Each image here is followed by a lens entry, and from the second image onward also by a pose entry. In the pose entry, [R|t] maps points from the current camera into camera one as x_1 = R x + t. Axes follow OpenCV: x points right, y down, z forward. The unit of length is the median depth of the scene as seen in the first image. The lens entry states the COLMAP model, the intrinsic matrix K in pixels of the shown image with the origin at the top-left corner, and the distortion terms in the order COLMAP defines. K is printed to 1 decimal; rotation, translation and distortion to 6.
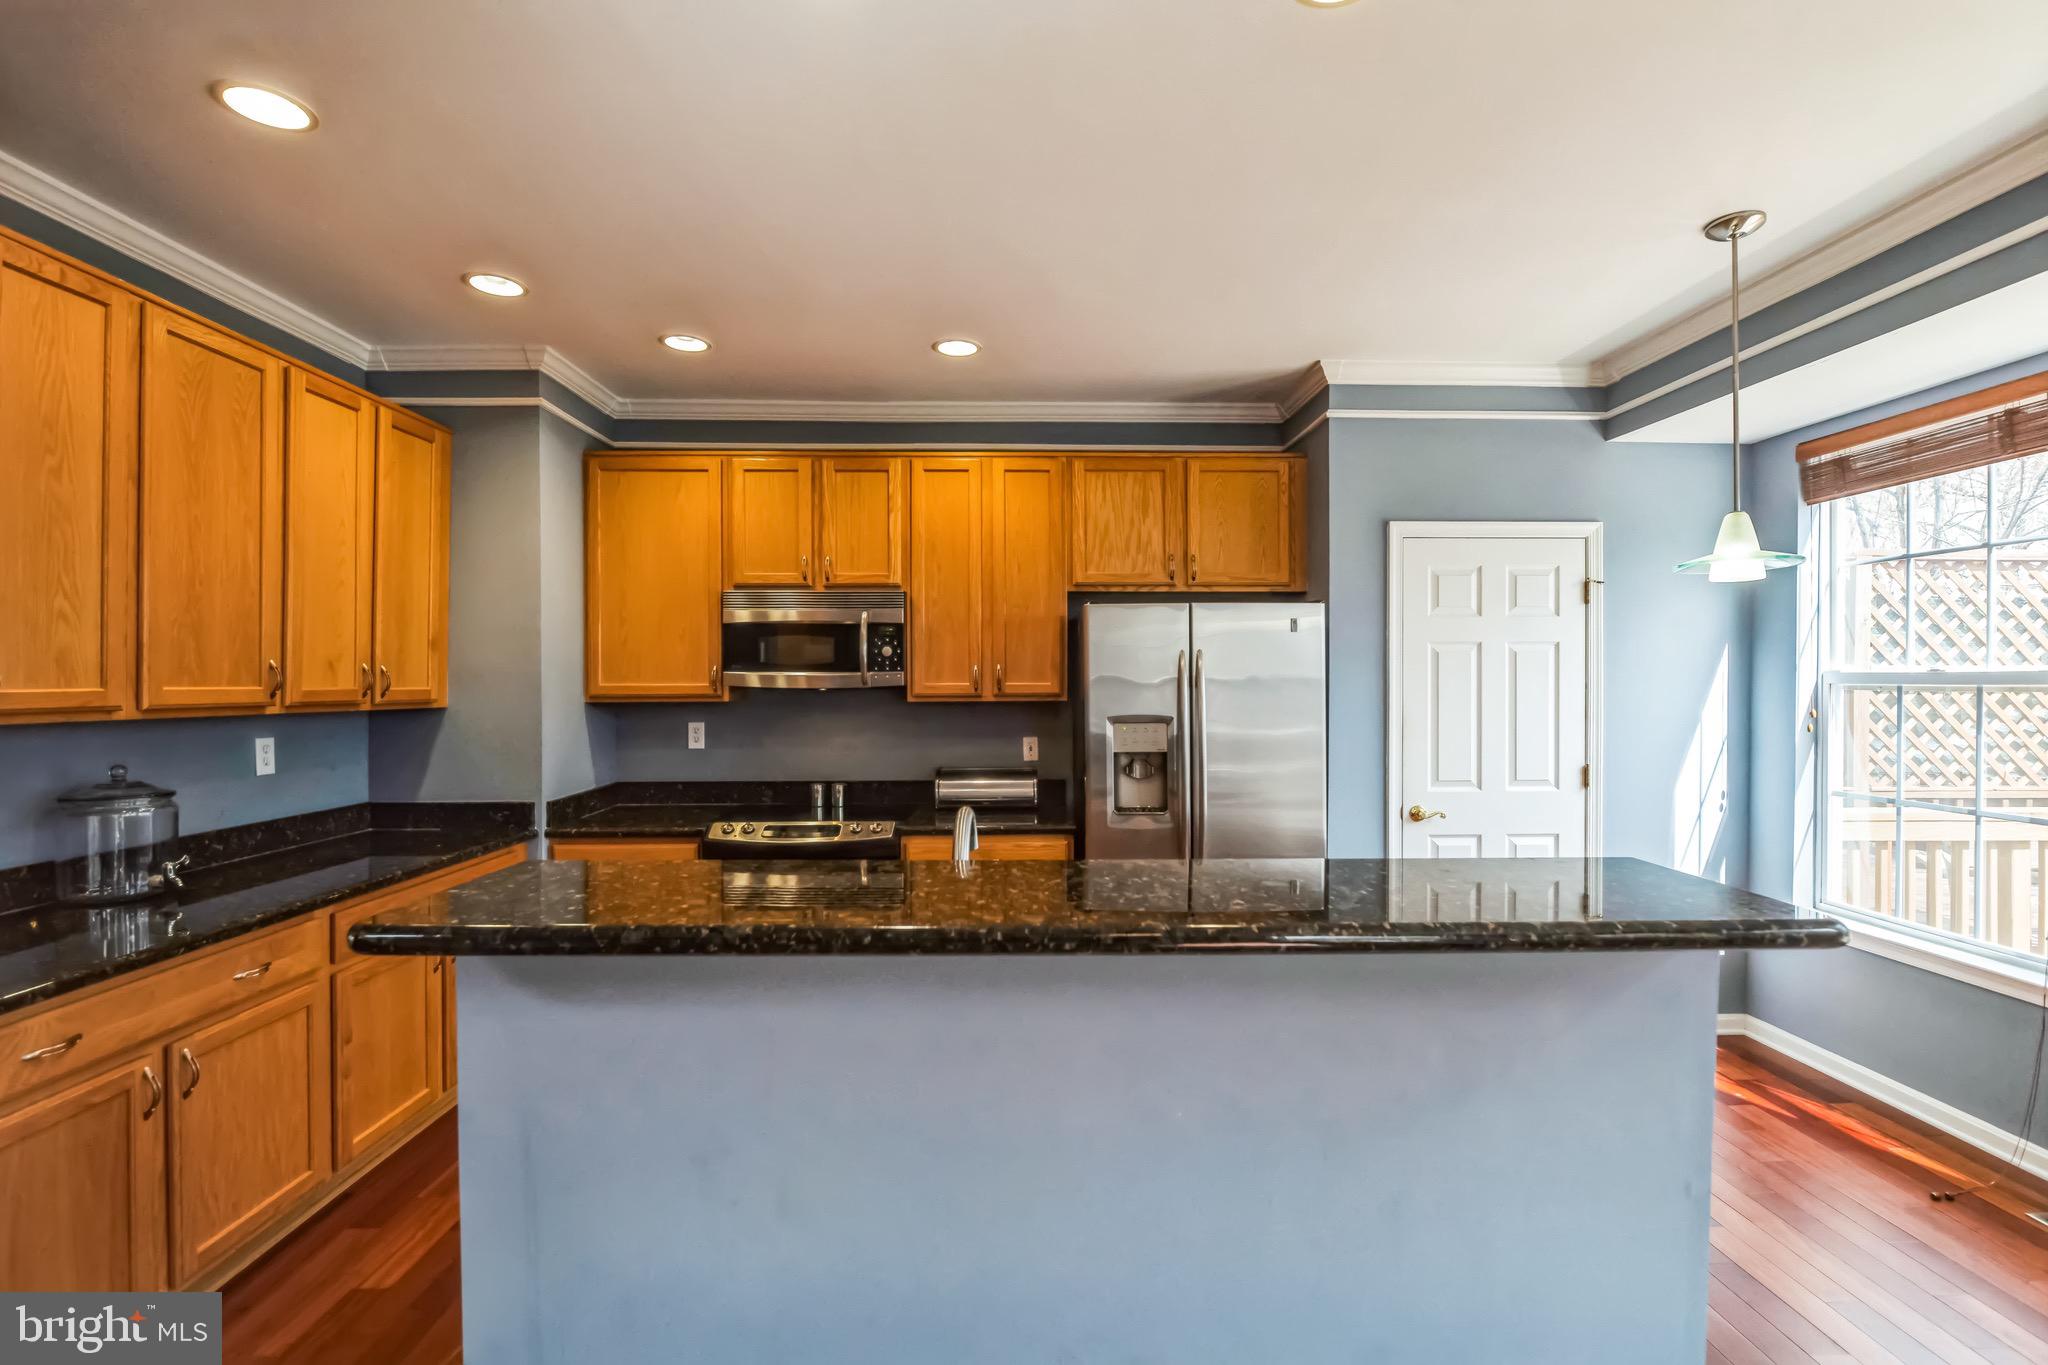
lens RADIAL K [[891.3, 0, 1035.6], [0, 891.3, 678.8], [0, 0, 1]] dist [-0.011069, -0.000902]
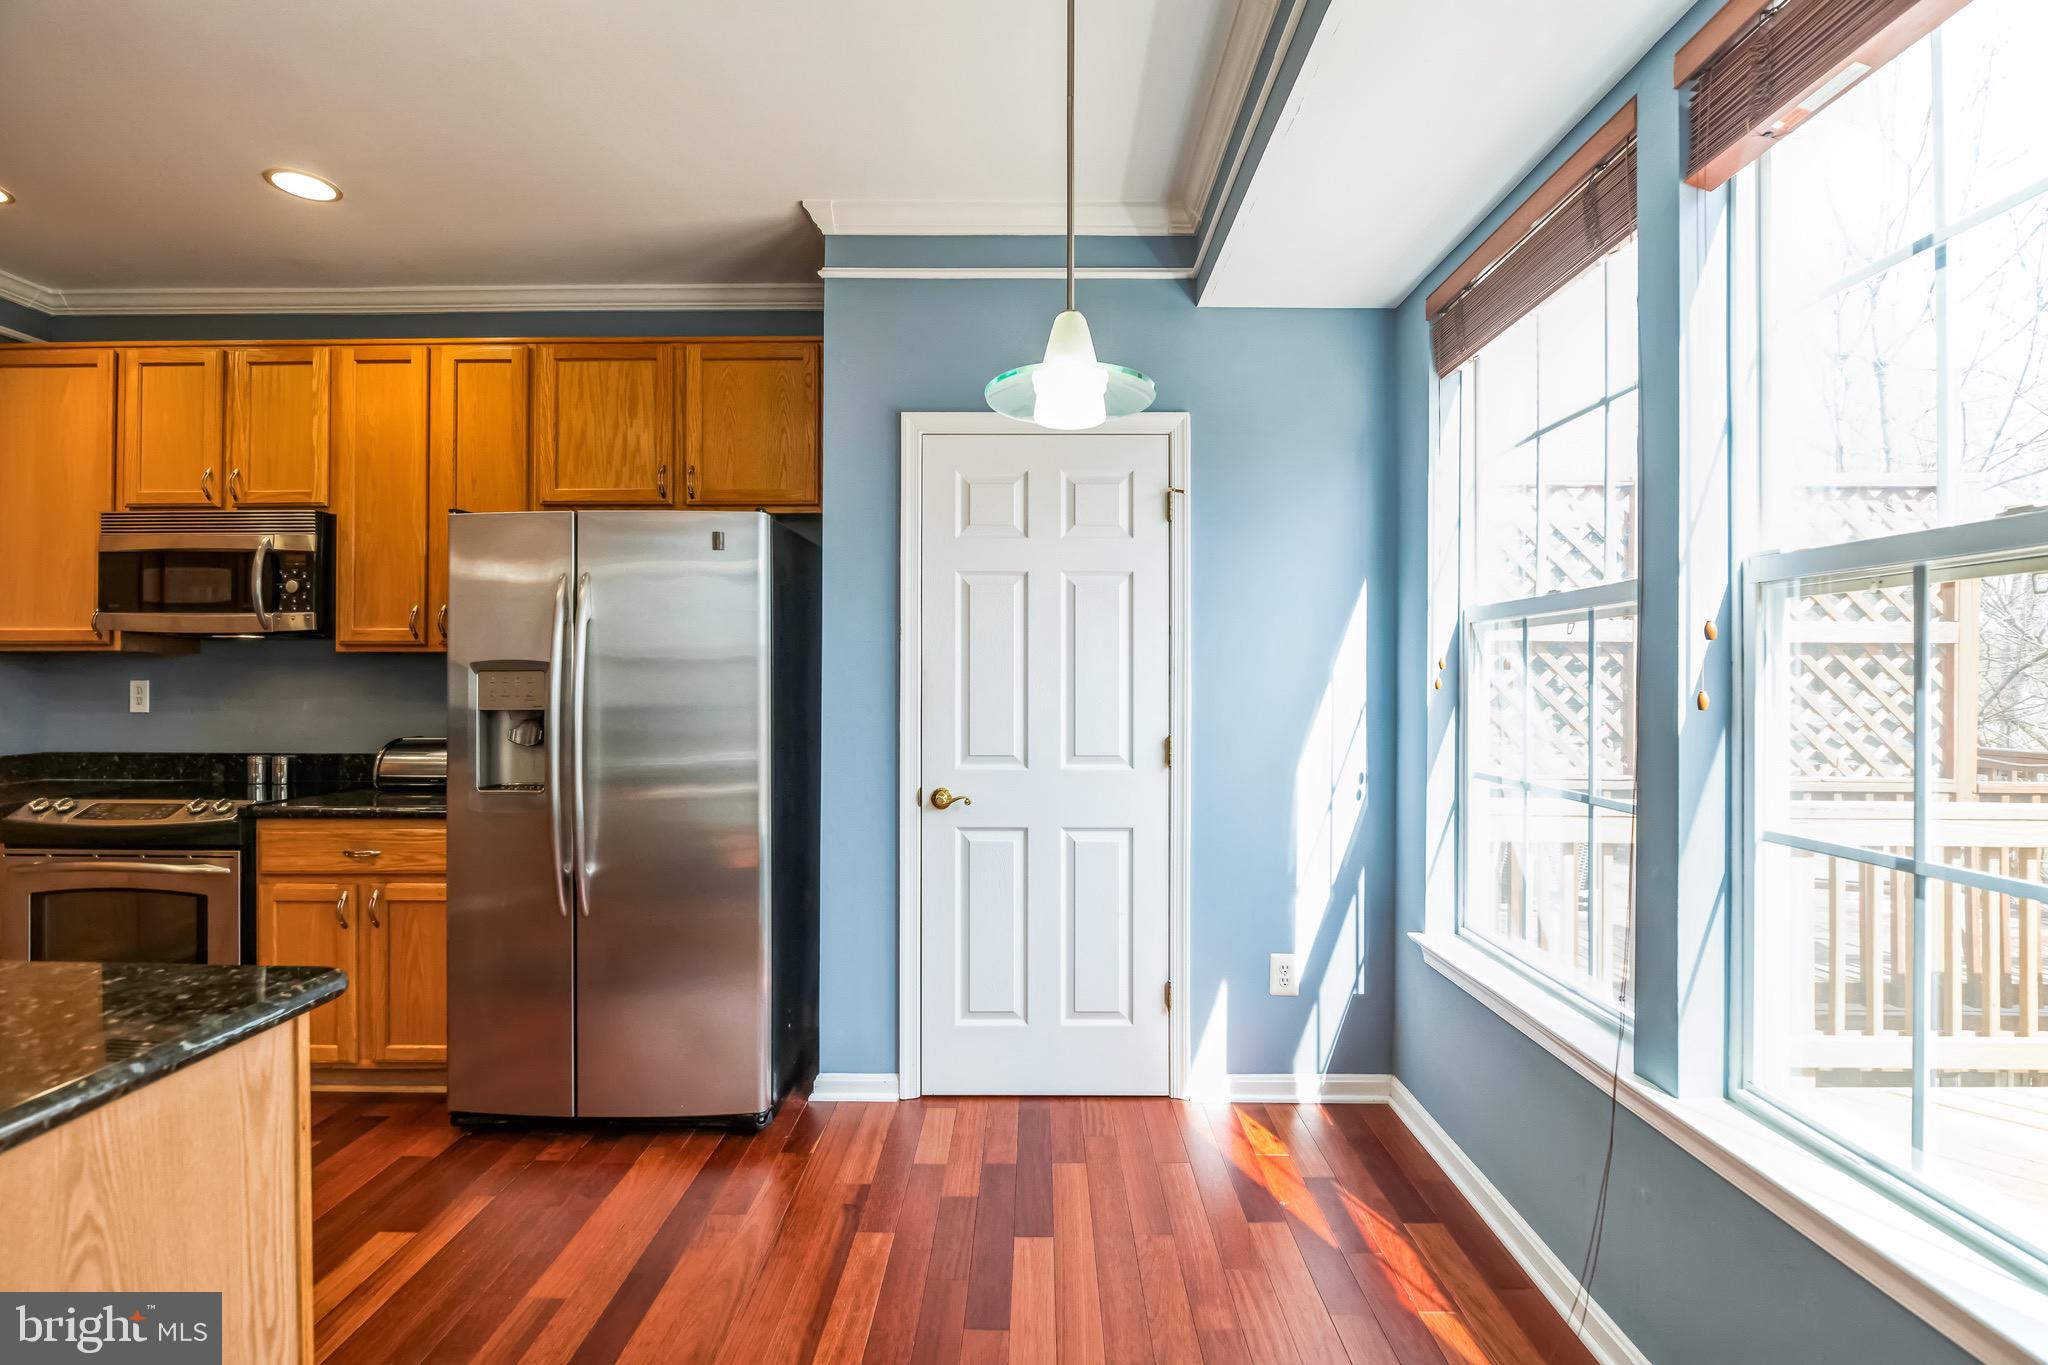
lens RADIAL K [[895.7, 0, 1025.4], [0, 895.7, 665.2], [0, 0, 1]] dist [-0.012399, -0.000549]
pose [[0.999438, 0.004047, -0.033286, 0.521031], [-0.004524, 0.999888, -0.014251, 0.048466], [0.033224, 0.014394, 0.999344, 0.238453]]
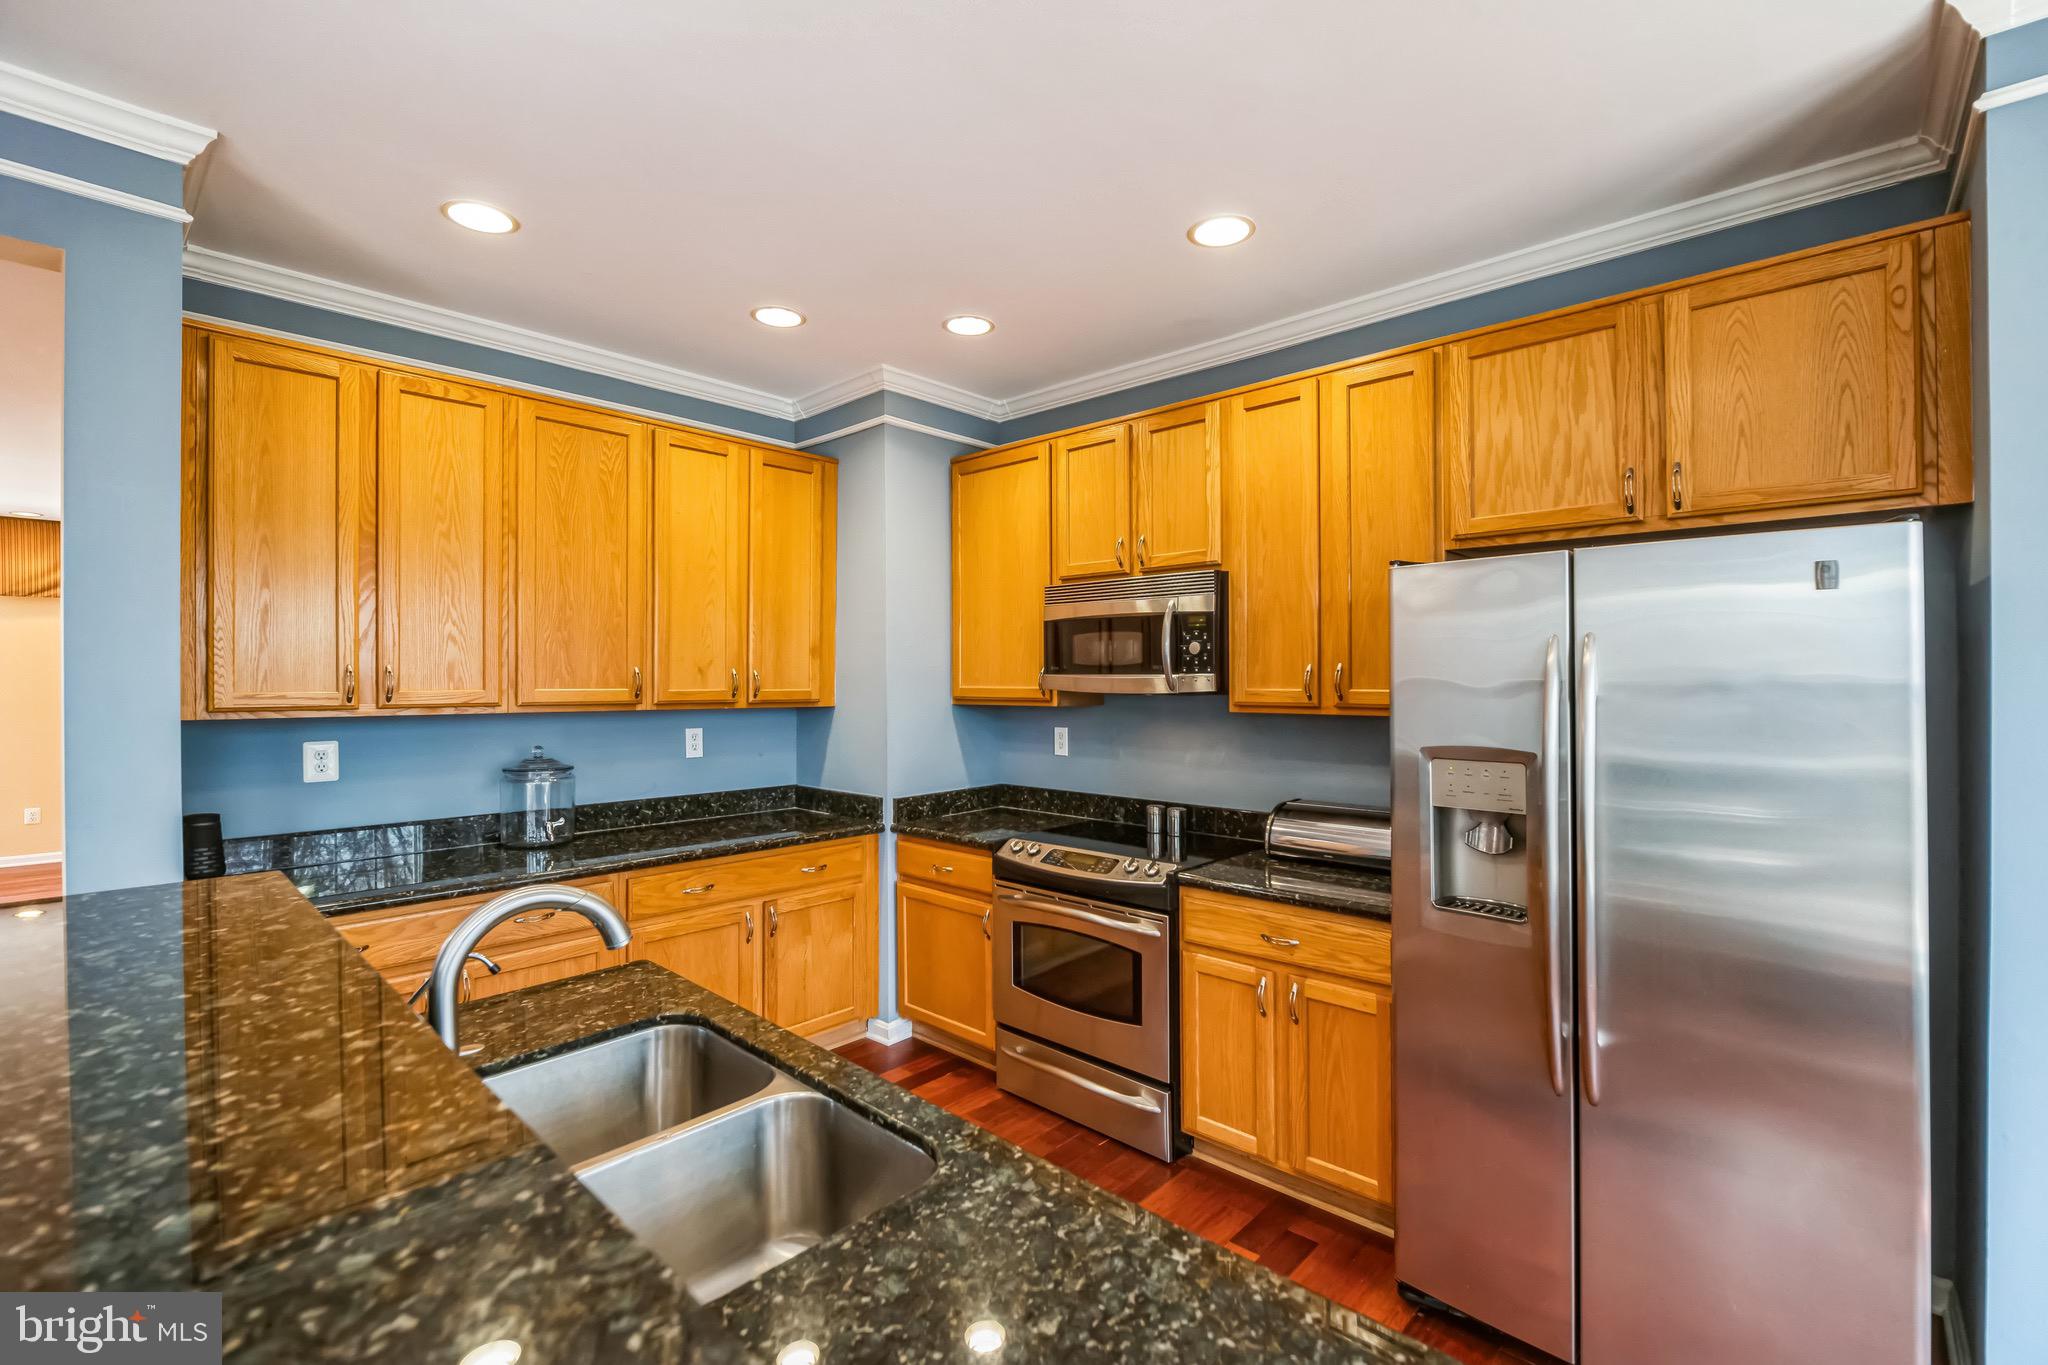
lens RADIAL K [[891.3, 0, 1035.6], [0, 891.3, 678.8], [0, 0, 1]] dist [-0.011069, -0.000902]
pose [[0.722305, 0.001535, -0.691573, 0.283637], [-0.000406, 0.999998, 0.001794, -0.004831], [0.691574, -0.001015, 0.722305, 0.337007]]
